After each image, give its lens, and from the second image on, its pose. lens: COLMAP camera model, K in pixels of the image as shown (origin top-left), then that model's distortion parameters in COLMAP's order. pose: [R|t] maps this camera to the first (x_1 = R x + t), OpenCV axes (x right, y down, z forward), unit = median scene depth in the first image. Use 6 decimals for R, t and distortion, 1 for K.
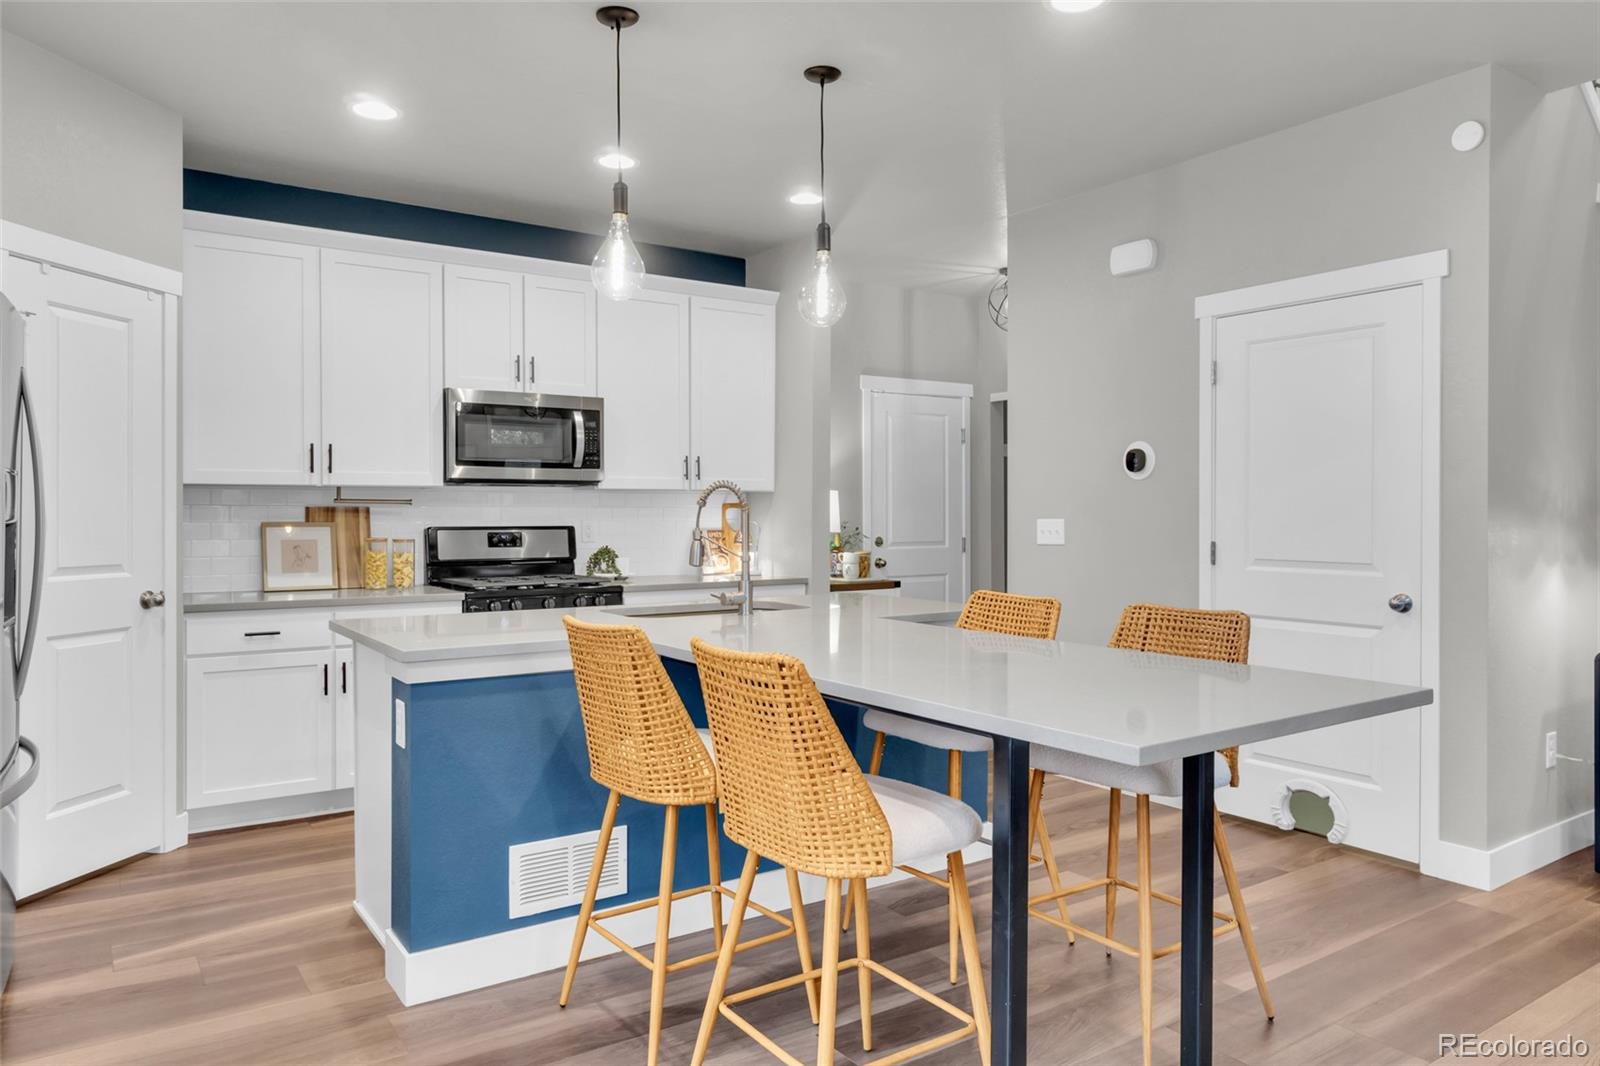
lens RADIAL K [[1065.3, 0, 796.2], [0, 1065.3, 519.9], [0, 0, 1]] dist [0.003044, 0.001731]
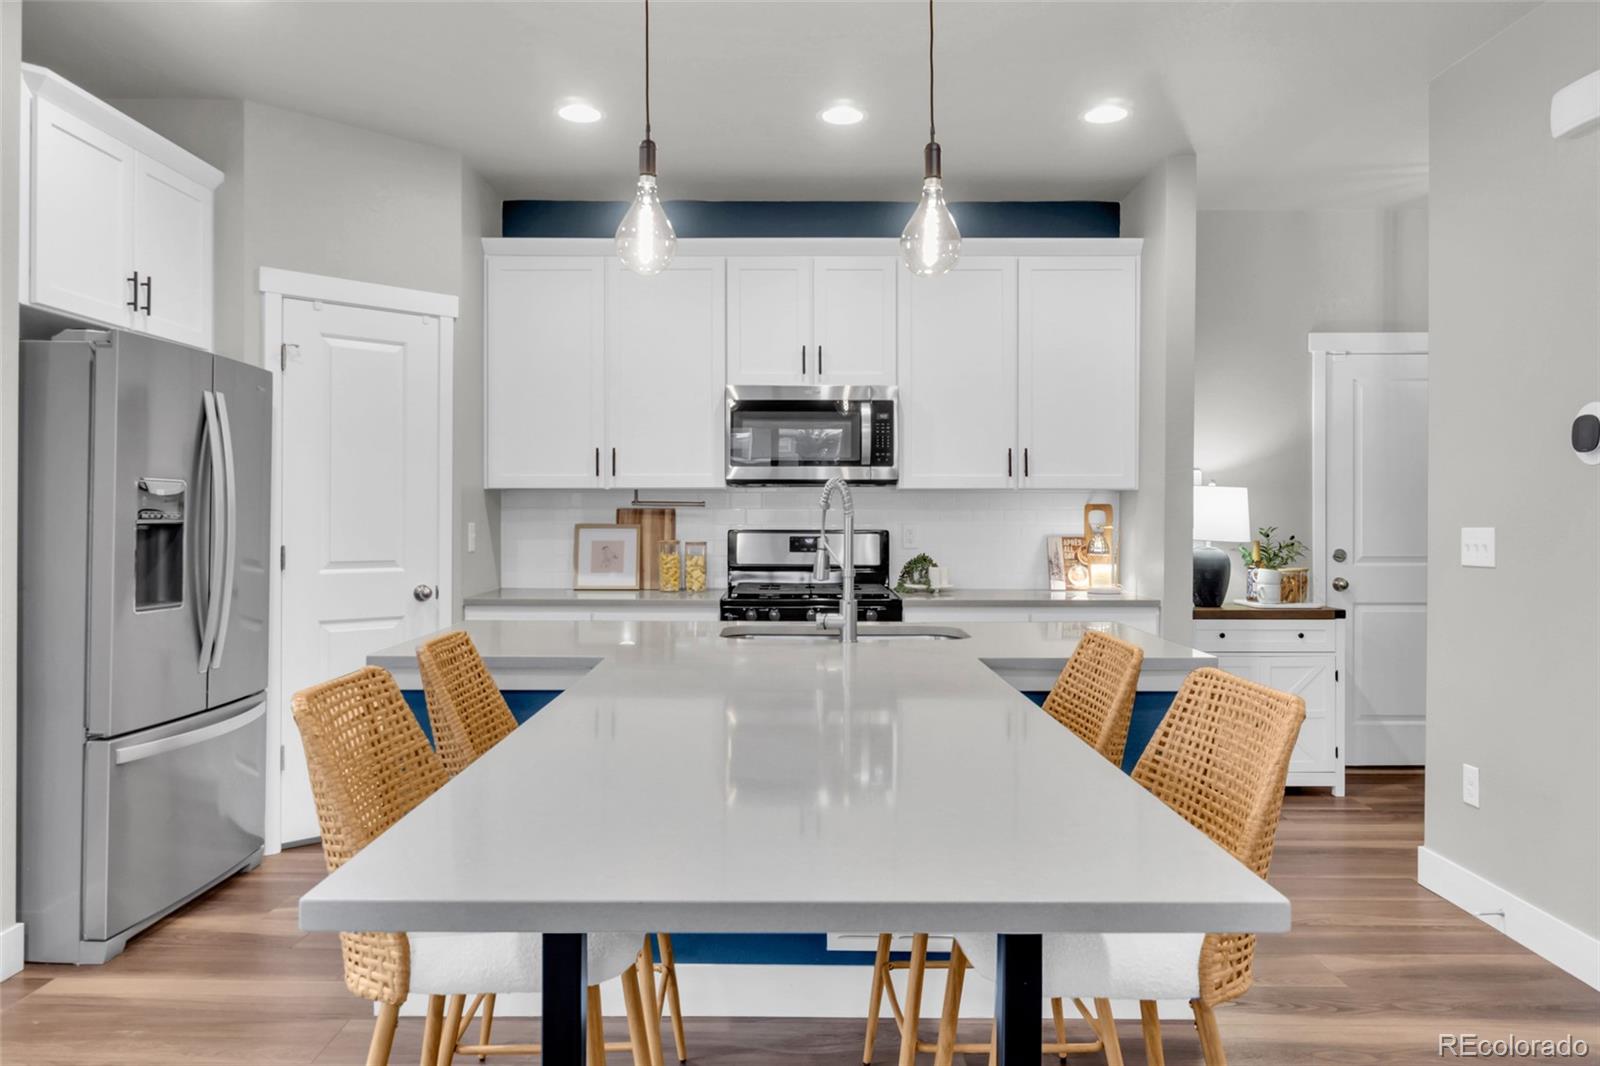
lens RADIAL K [[1119.7, 0, 795.7], [0, 1119.7, 519.7], [0, 0, 1]] dist [-0.000895, -0.003064]
pose [[0.822390, 0.005274, -0.568899, 0.302592], [-0.006123, 0.999981, 0.000420, -0.003474], [0.568891, 0.003138, 0.822407, 0.206138]]
